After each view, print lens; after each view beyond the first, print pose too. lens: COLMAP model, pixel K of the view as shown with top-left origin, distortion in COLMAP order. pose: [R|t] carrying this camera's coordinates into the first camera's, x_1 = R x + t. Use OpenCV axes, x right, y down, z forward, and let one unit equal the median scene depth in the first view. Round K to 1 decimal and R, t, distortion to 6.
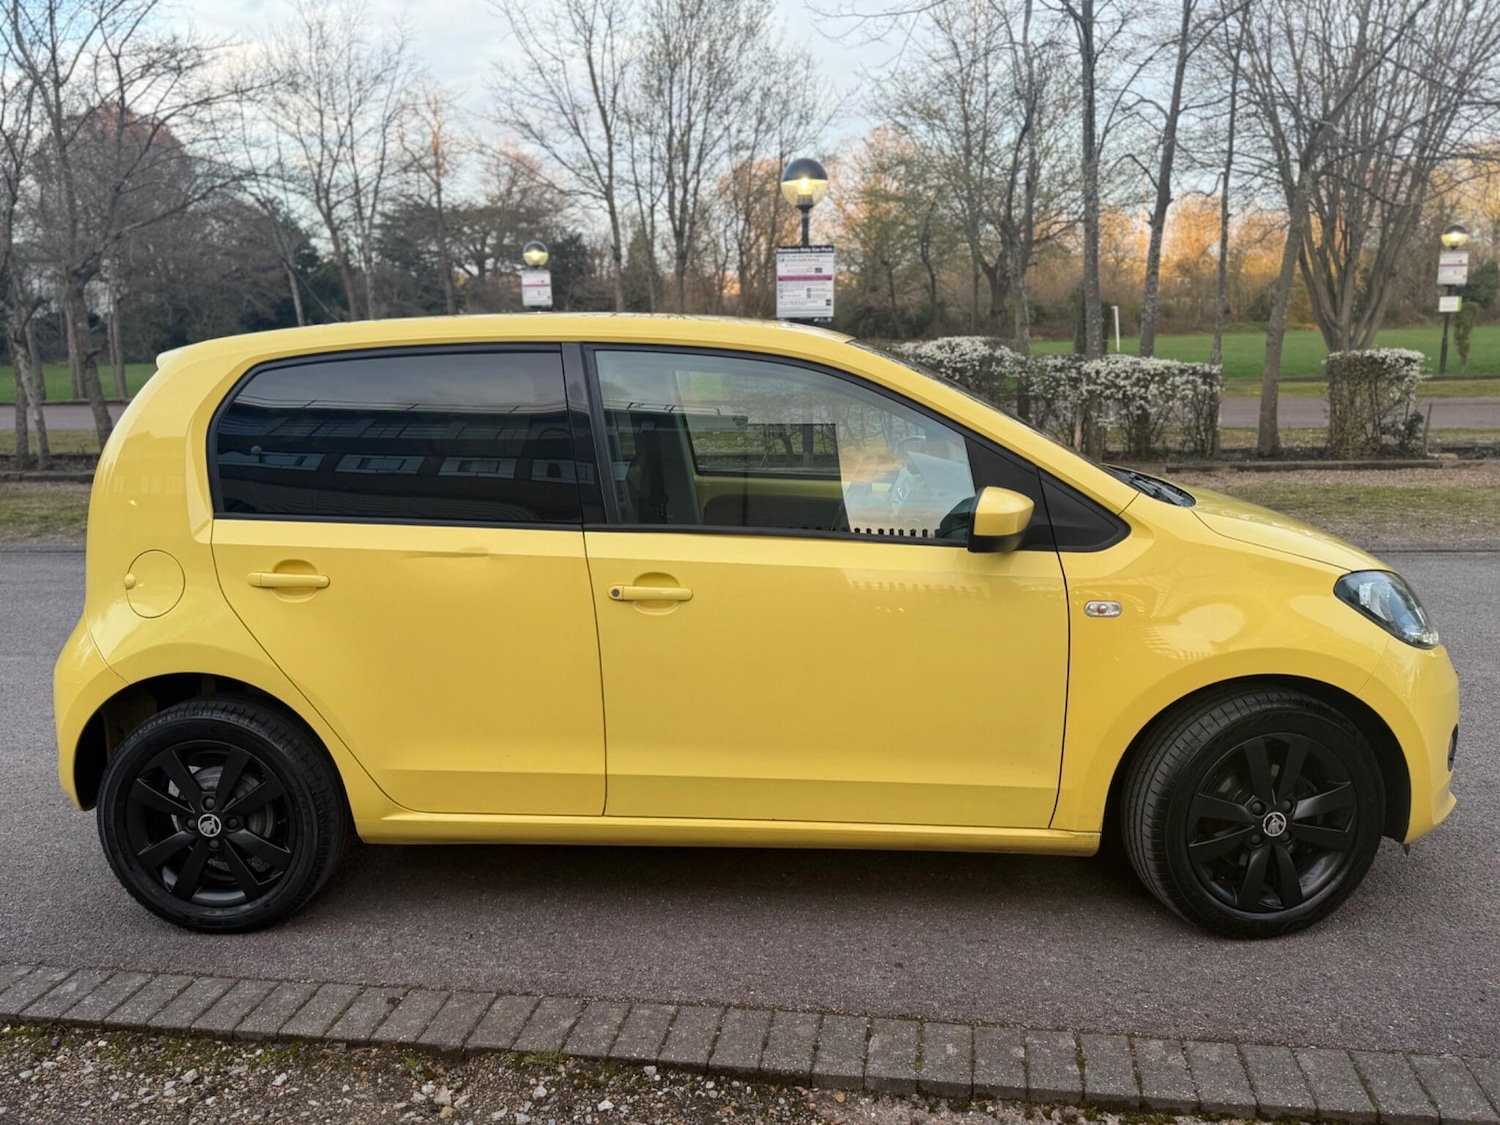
lens RADIAL K [[1166.5, 0, 744.0], [0, 1166.5, 565.0], [0, 0, 1]] dist [0.005025, -0.005267]
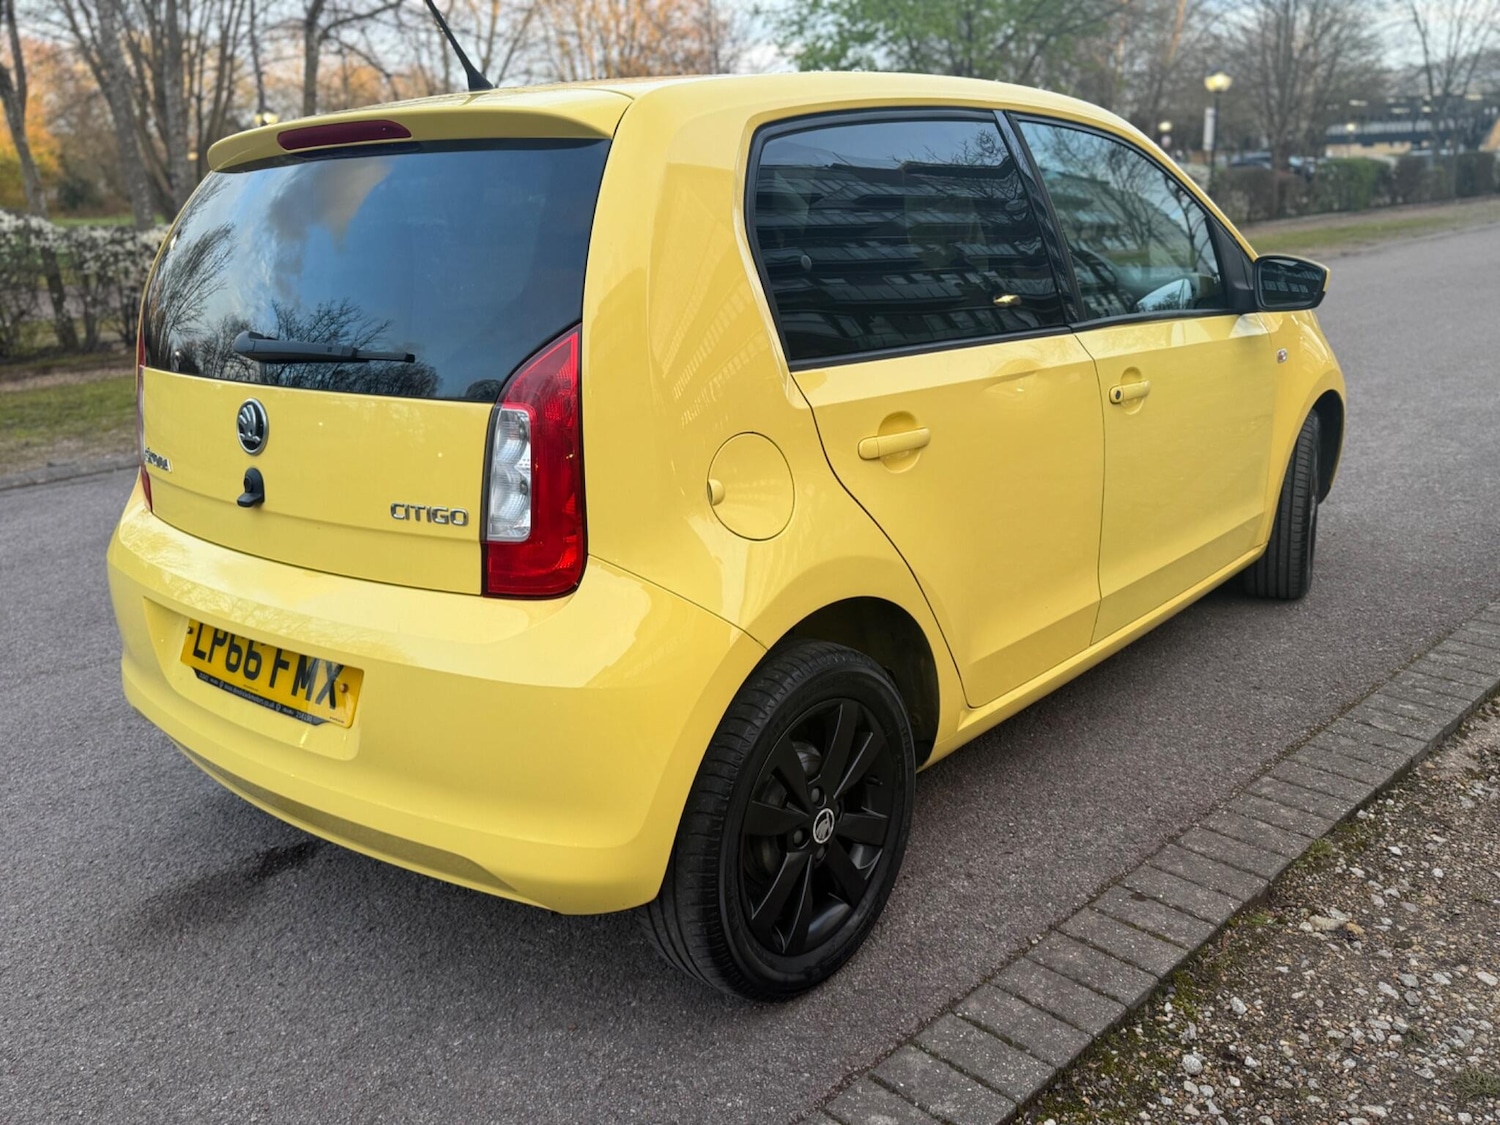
lens RADIAL K [[1201.3, 0, 688.6], [0, 1201.3, 562.7], [0, 0, 1]] dist [0.012379, -0.013316]
pose [[0.628752, -0.227247, 0.743660, -0.984288], [0.164238, 0.973580, 0.158645, -0.049610], [-0.760064, 0.022389, 0.649463, 0.604263]]
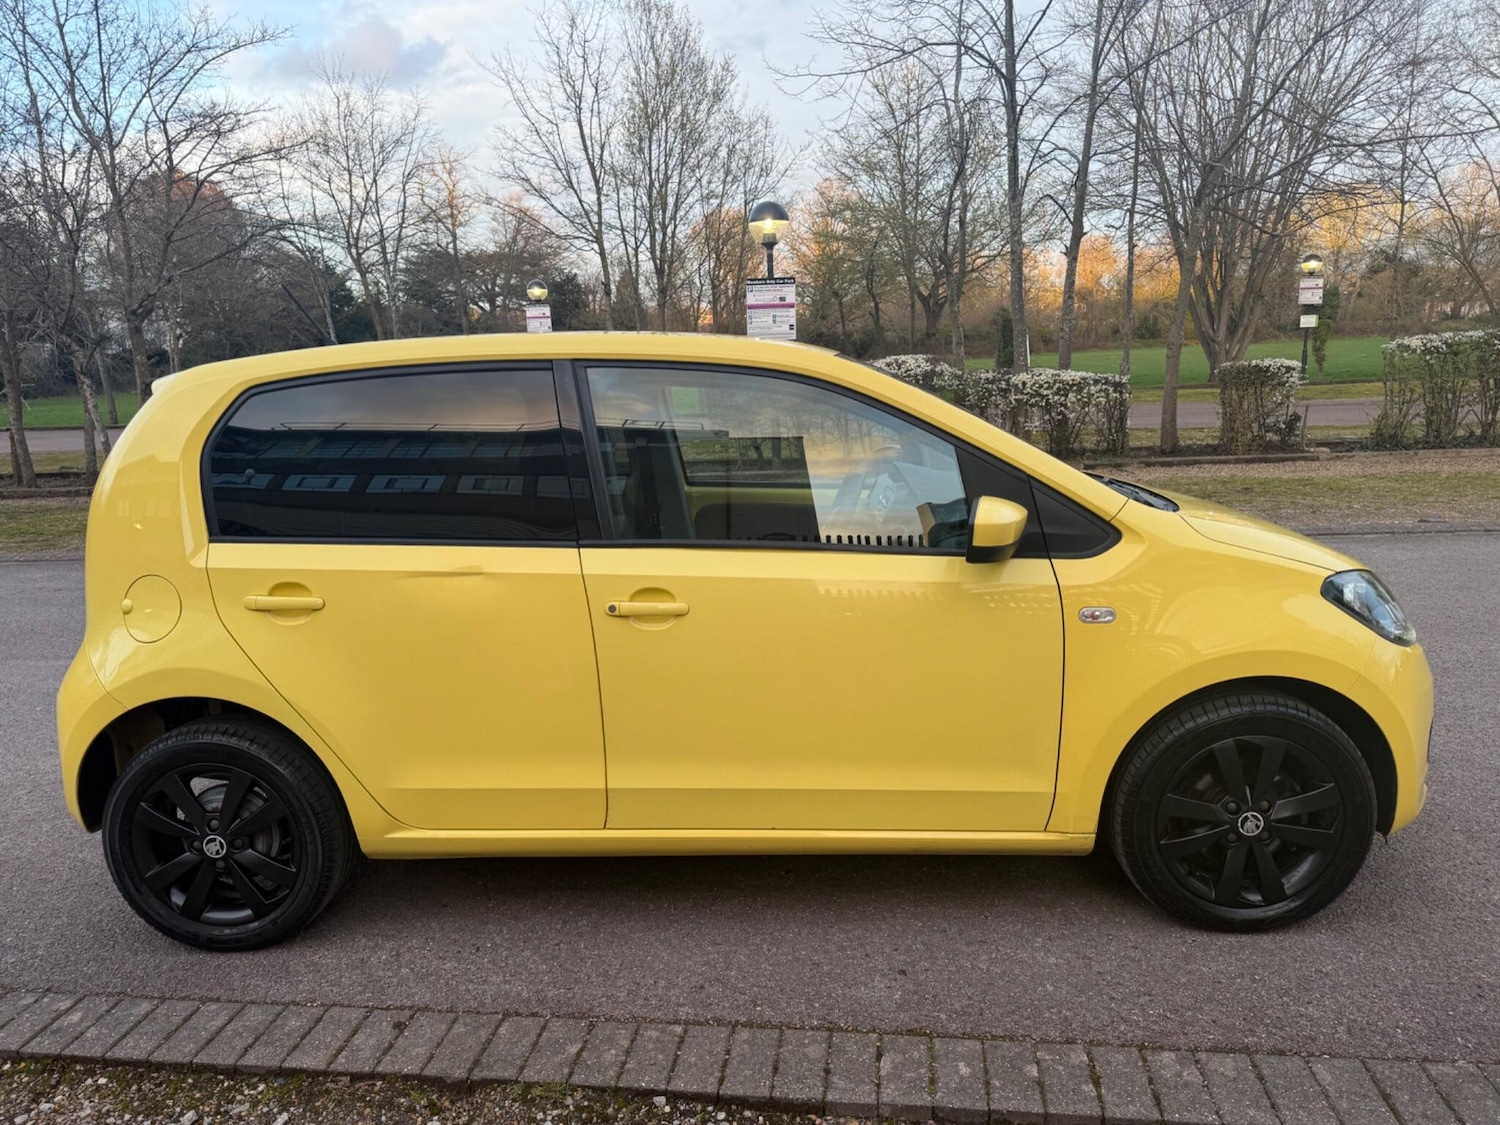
lens RADIAL K [[981.5, 0, 742.8], [0, 981.5, 567.6], [0, 0, 1]] dist [0.001170, -0.004805]
pose [[0.999514, -0.021864, 0.022242, -0.015323], [0.021496, 0.999630, 0.016693, -0.022580], [-0.022598, -0.016206, 0.999613, 0.145160]]
